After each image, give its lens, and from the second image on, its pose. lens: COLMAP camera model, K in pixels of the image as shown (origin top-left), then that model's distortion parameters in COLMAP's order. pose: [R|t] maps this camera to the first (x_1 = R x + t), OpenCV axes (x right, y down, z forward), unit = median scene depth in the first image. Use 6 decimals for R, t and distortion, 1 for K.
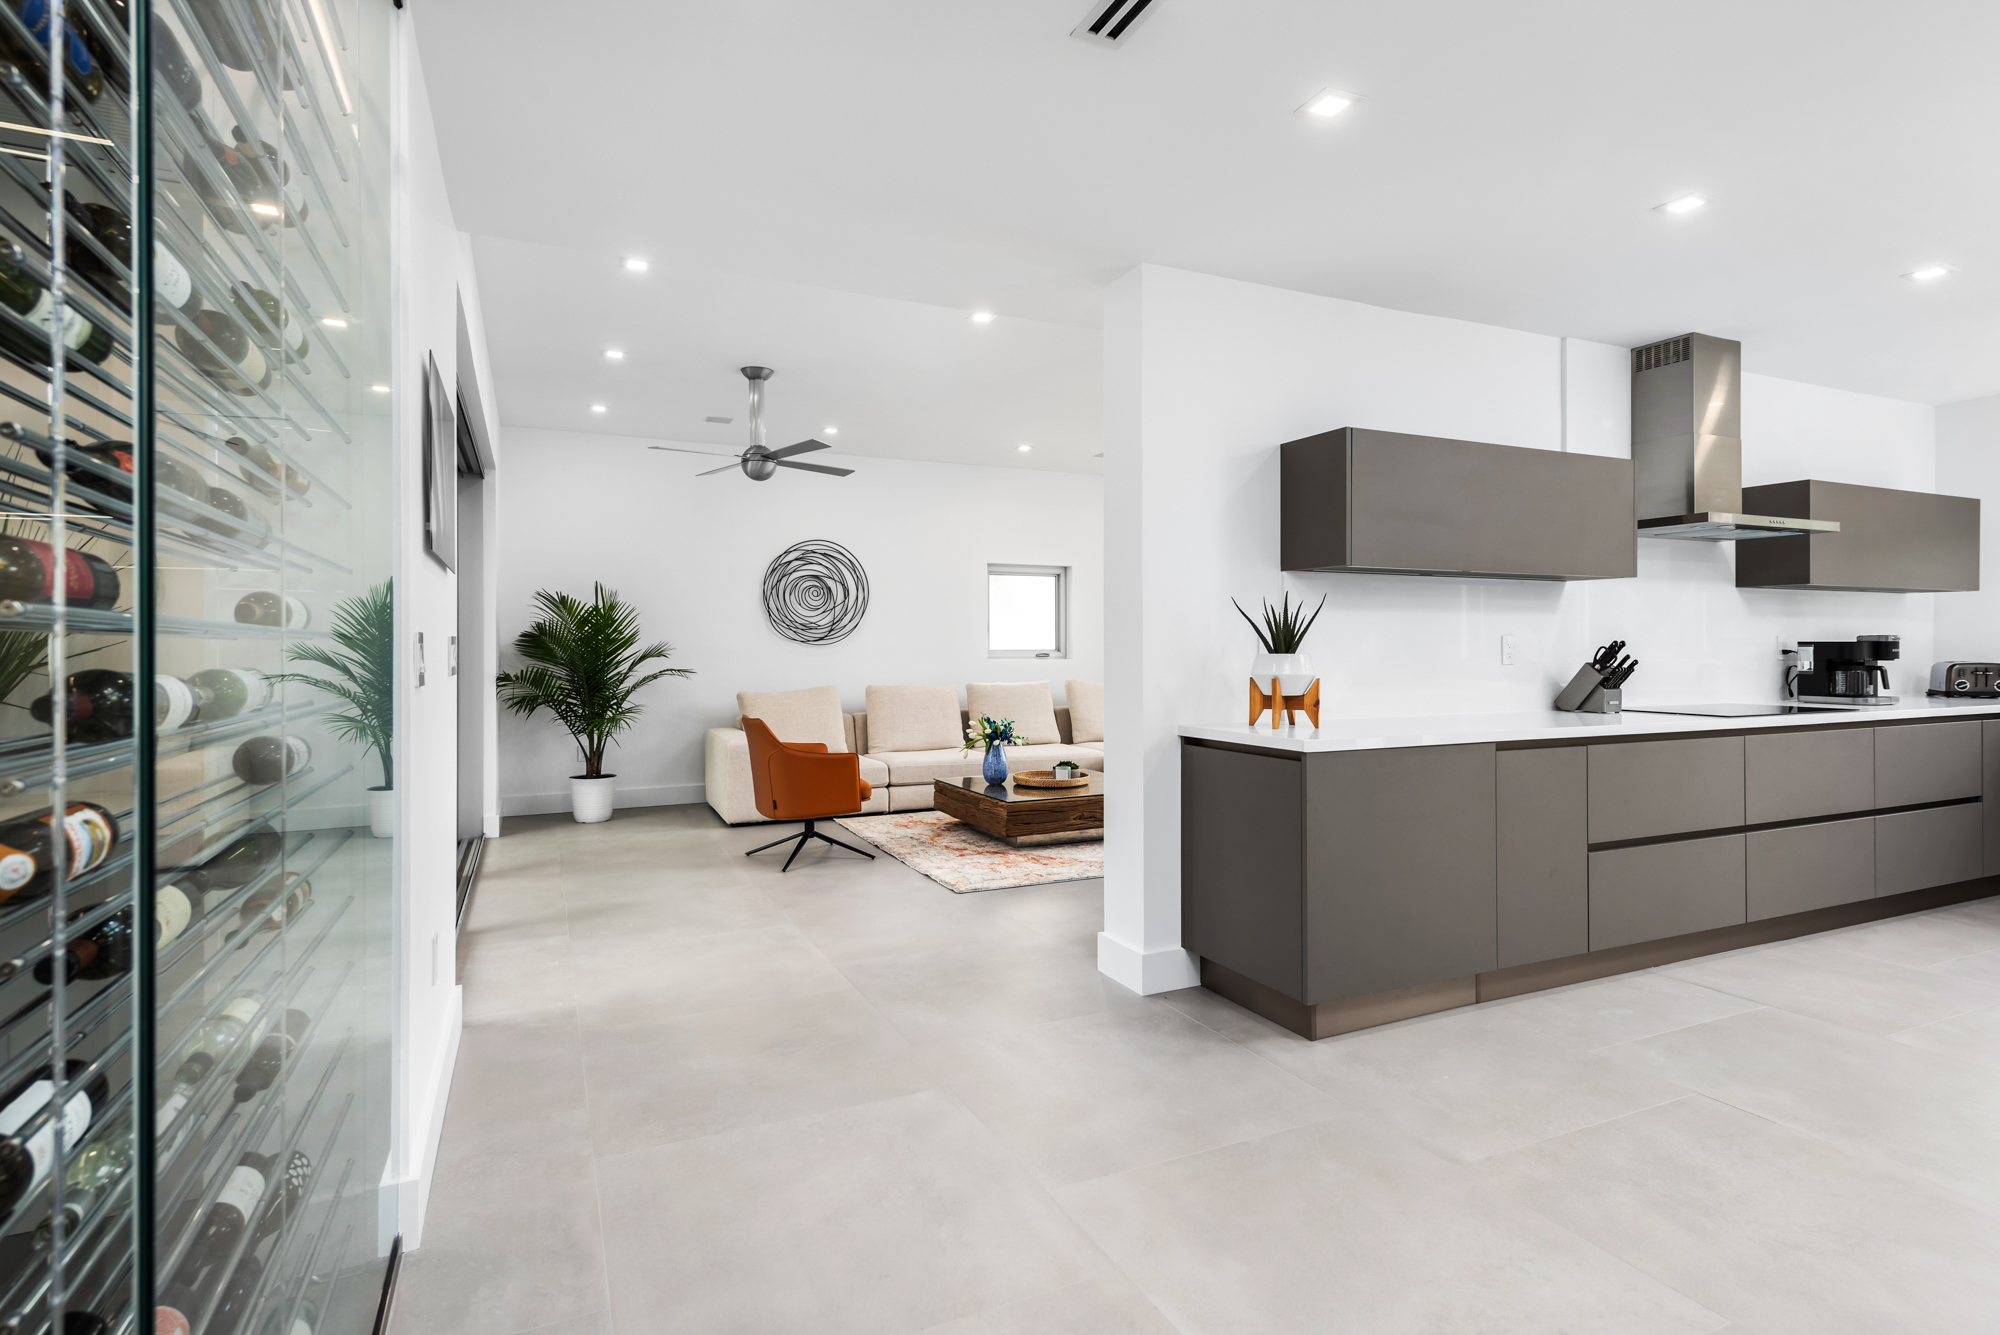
lens RADIAL K [[944.4, 0, 995.7], [0, 944.4, 649.1], [0, 0, 1]] dist [0.001947, 0.000516]
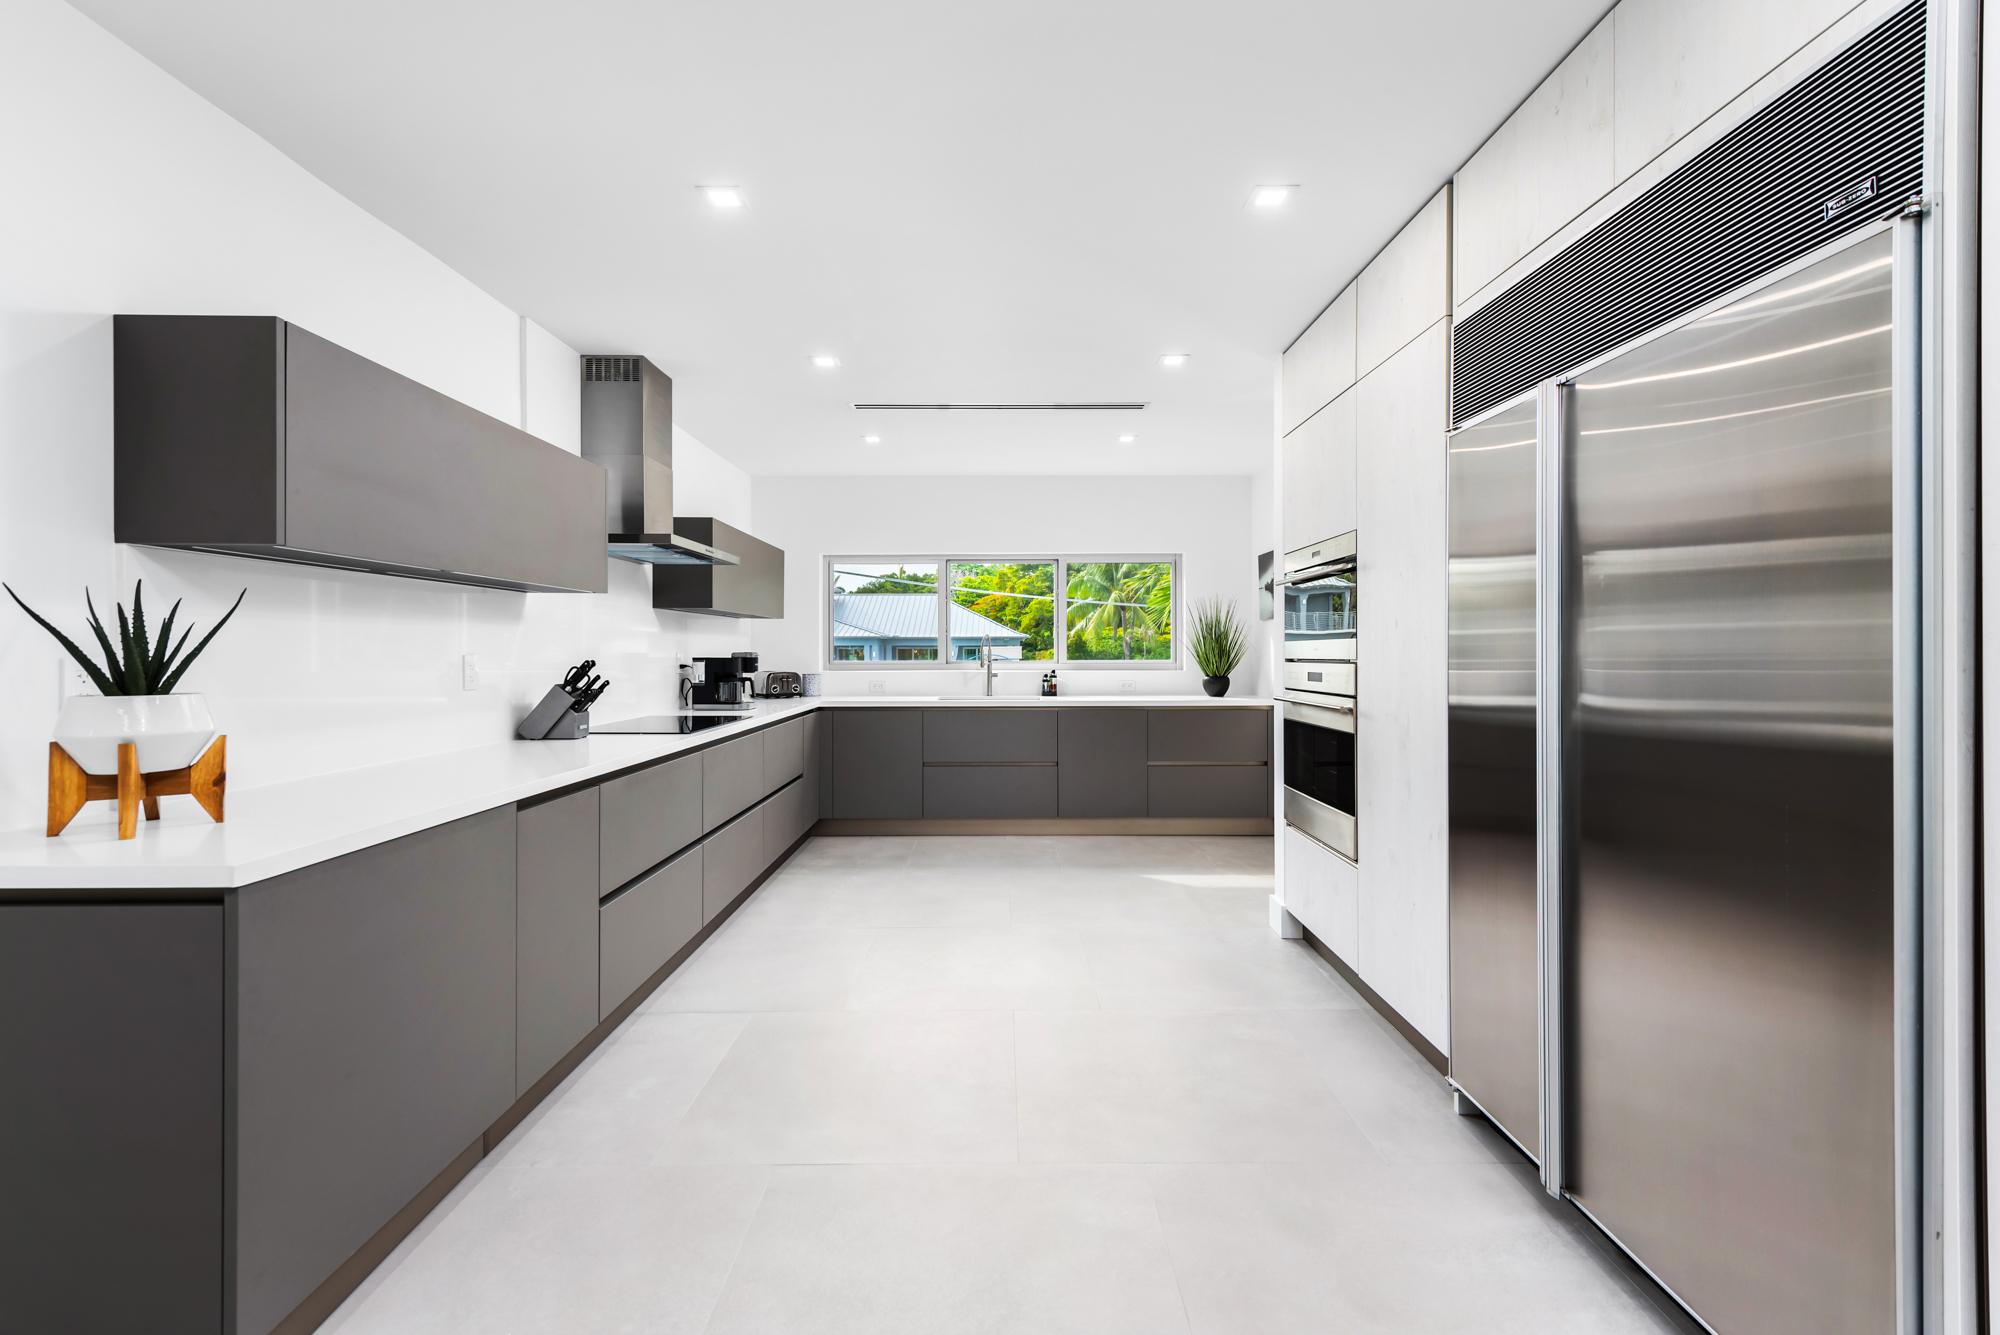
lens RADIAL K [[863.3, 0, 1003.2], [0, 863.3, 650.9], [0, 0, 1]] dist [0.040211, -0.023408]
pose [[0.392651, 0.002857, 0.919683, 0.028933], [-0.000804, 0.999996, -0.002763, -0.015708], [-0.919687, 0.000346, 0.392652, 0.283520]]
